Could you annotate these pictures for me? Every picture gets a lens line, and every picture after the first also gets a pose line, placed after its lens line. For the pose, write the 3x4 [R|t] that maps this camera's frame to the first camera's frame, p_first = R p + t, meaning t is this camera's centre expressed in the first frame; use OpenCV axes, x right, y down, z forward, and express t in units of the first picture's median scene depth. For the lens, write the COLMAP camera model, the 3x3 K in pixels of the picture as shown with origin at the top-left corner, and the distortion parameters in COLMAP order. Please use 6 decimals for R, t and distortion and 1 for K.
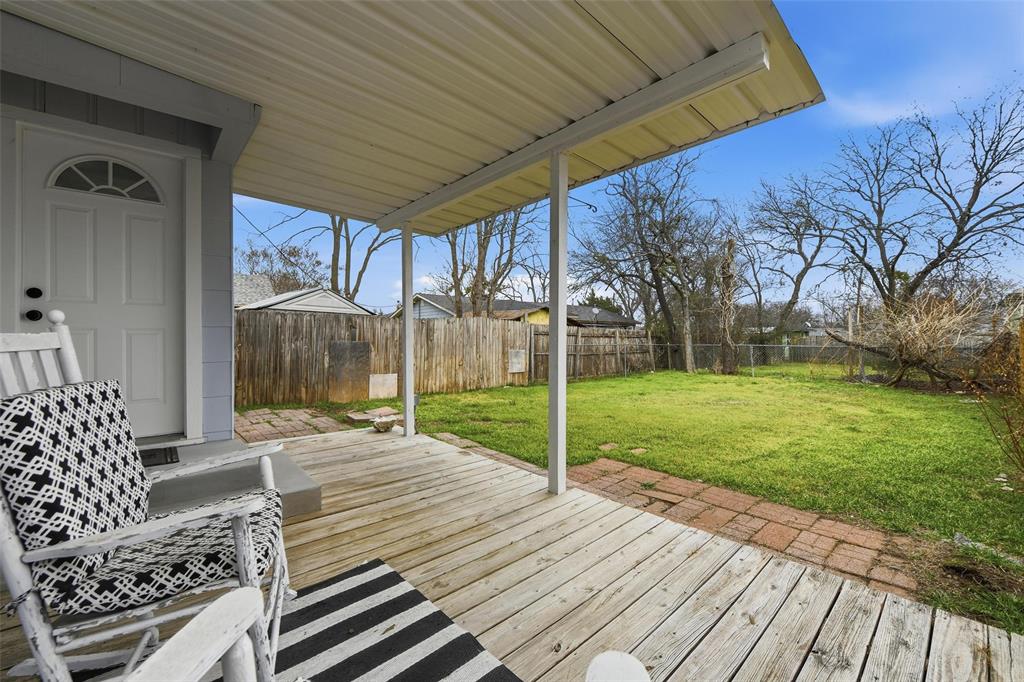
lens RADIAL K [[418.5, 0, 515.3], [0, 418.5, 339.4], [0, 0, 1]] dist [-0.009180, -0.000310]
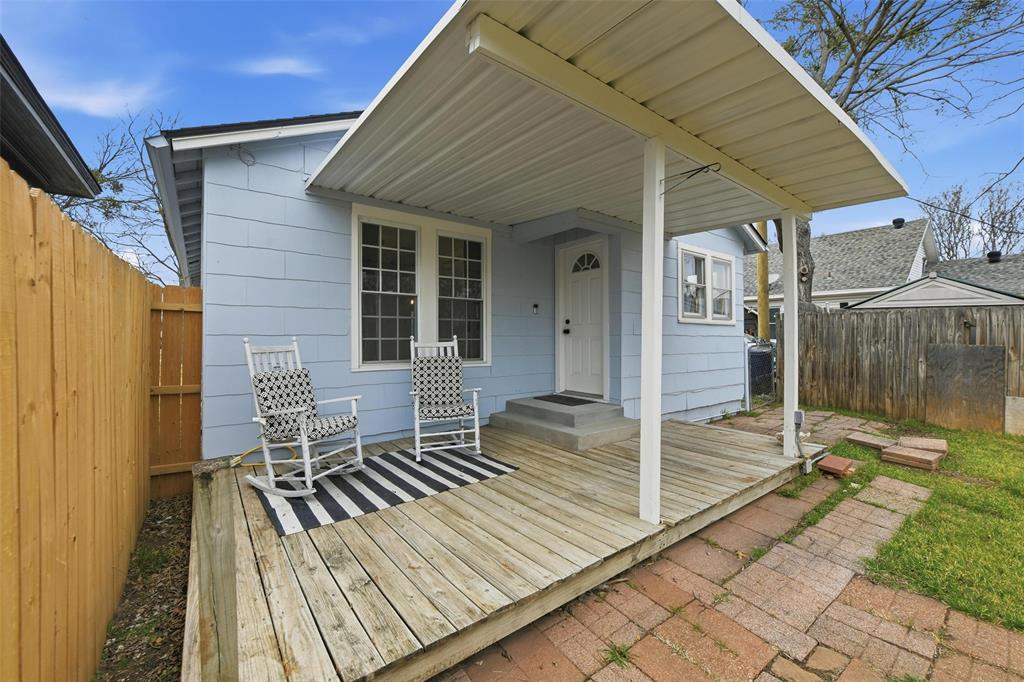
lens RADIAL K [[418.5, 0, 515.3], [0, 418.5, 339.4], [0, 0, 1]] dist [-0.009180, -0.000310]
pose [[-0.088138, 0.007118, -0.996083, 0.599648], [-0.000082, 0.999974, 0.007153, -0.016022], [0.996108, 0.000712, -0.088135, 0.468827]]
